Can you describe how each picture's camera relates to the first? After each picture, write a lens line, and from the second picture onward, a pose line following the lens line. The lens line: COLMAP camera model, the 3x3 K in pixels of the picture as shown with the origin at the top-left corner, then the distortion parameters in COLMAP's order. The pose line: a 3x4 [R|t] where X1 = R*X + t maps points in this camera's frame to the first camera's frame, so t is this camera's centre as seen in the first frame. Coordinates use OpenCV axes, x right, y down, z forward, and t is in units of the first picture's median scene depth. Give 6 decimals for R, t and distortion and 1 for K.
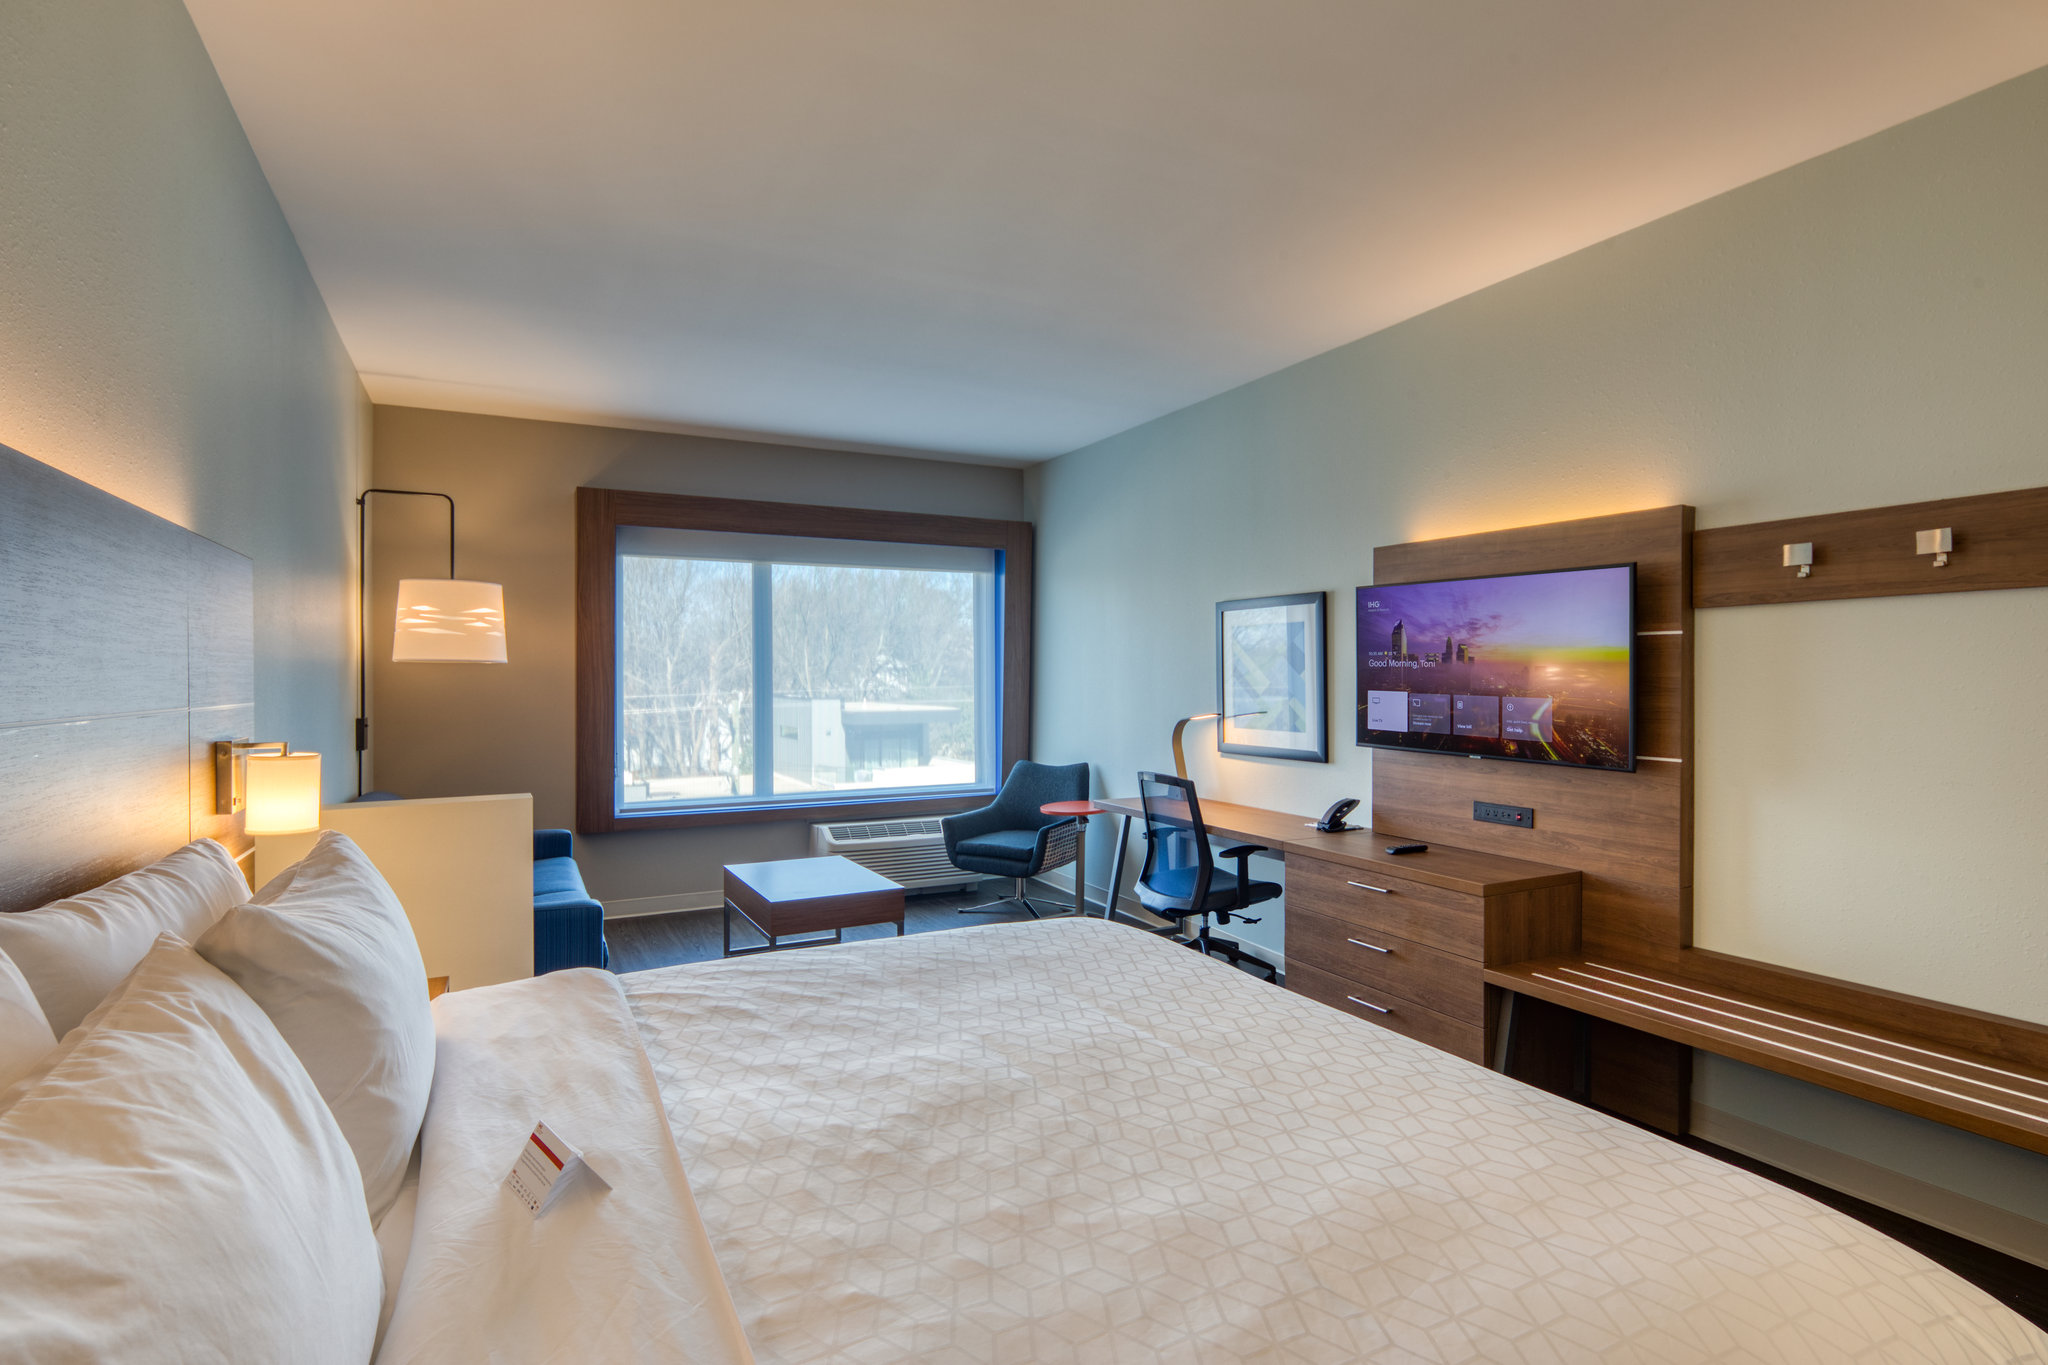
lens RADIAL K [[997.1, 0, 1018.1], [0, 997.1, 677.6], [0, 0, 1]] dist [-0.008639, -0.000082]
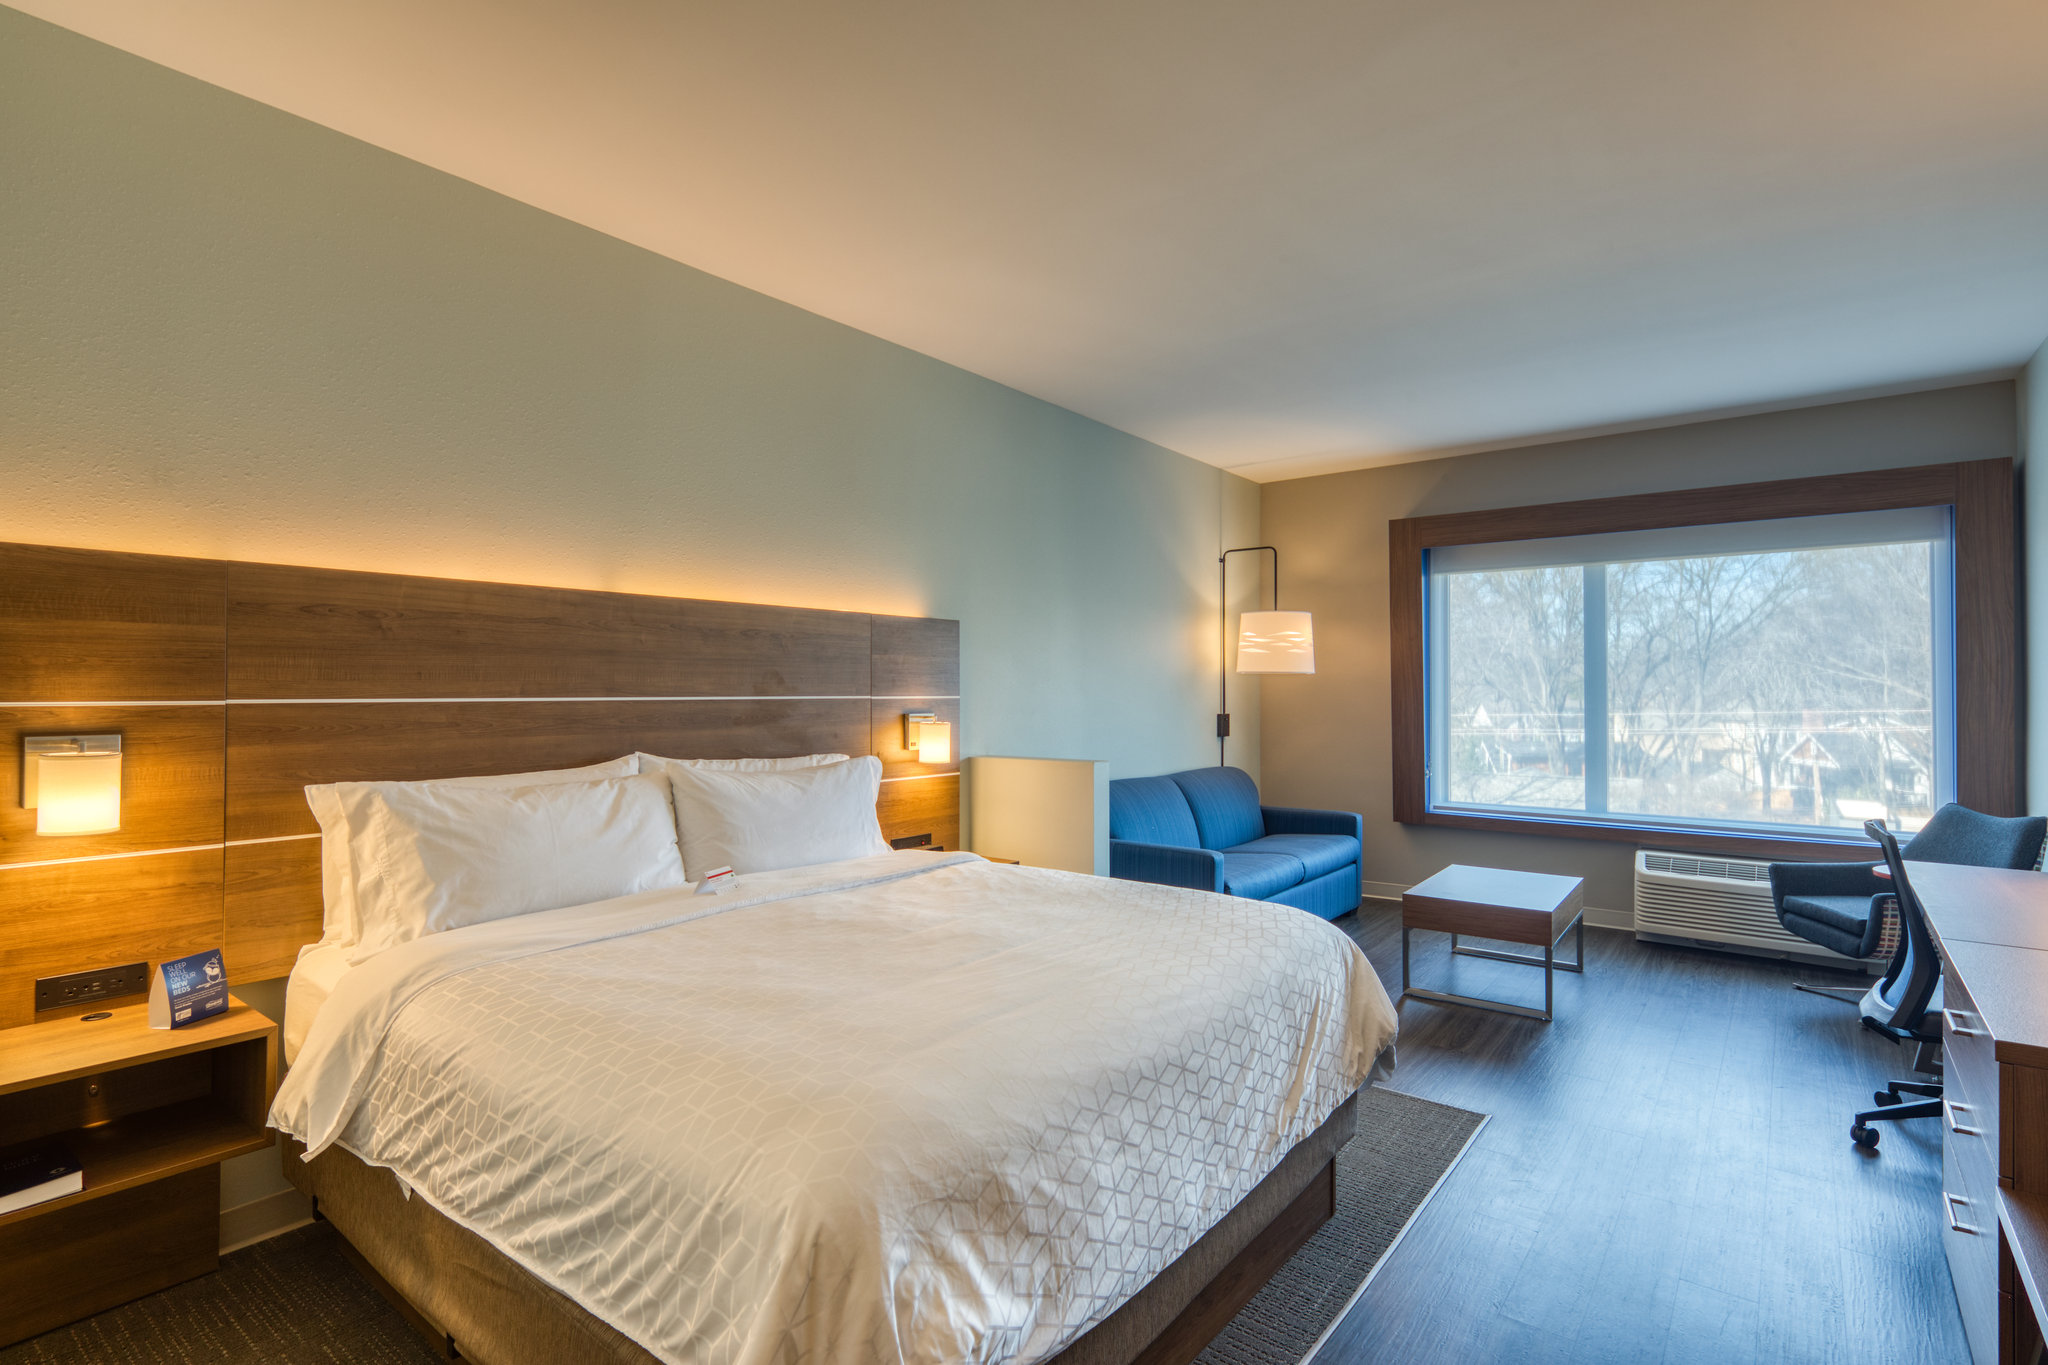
lens RADIAL K [[997.1, 0, 1029.0], [0, 997.1, 680.1], [0, 0, 1]] dist [-0.008639, -0.000082]
pose [[0.414892, -0.004669, -0.909859, 0.413853], [-0.003348, 0.999972, -0.006658, 0.002517], [0.909865, 0.005809, 0.414865, 0.138206]]
